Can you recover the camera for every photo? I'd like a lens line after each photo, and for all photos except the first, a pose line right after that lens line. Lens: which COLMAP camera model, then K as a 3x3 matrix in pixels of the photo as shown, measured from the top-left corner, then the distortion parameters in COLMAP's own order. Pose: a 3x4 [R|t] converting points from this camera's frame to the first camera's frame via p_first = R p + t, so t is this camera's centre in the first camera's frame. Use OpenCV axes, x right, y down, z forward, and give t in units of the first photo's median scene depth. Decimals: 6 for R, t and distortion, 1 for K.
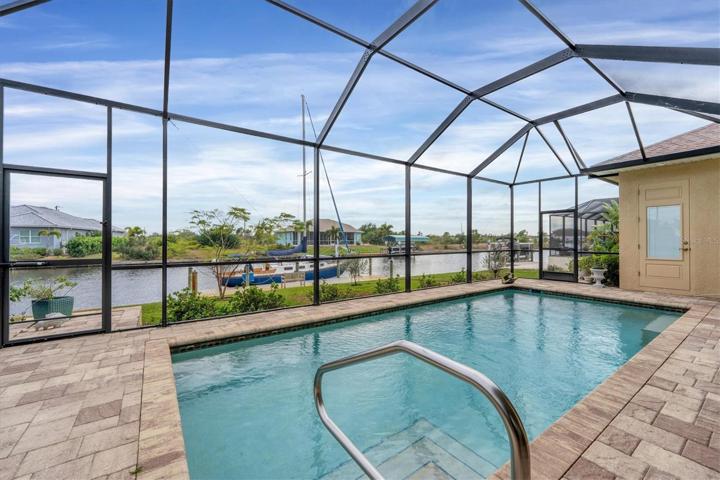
lens RADIAL K [[291.6, 0, 358.3], [0, 291.6, 239.6], [0, 0, 1]] dist [-0.002098, -0.000191]
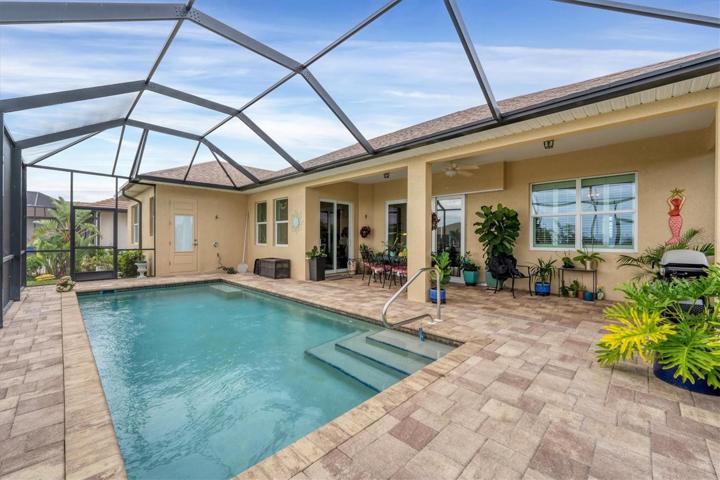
lens RADIAL K [[291.6, 0, 358.2], [0, 291.6, 239.7], [0, 0, 1]] dist [-0.002098, -0.000191]
pose [[-0.186134, -0.002257, 0.982522, -1.599412], [-0.007604, 0.999971, 0.000856, -0.000061], [-0.982495, -0.007312, -0.186145, 1.231771]]
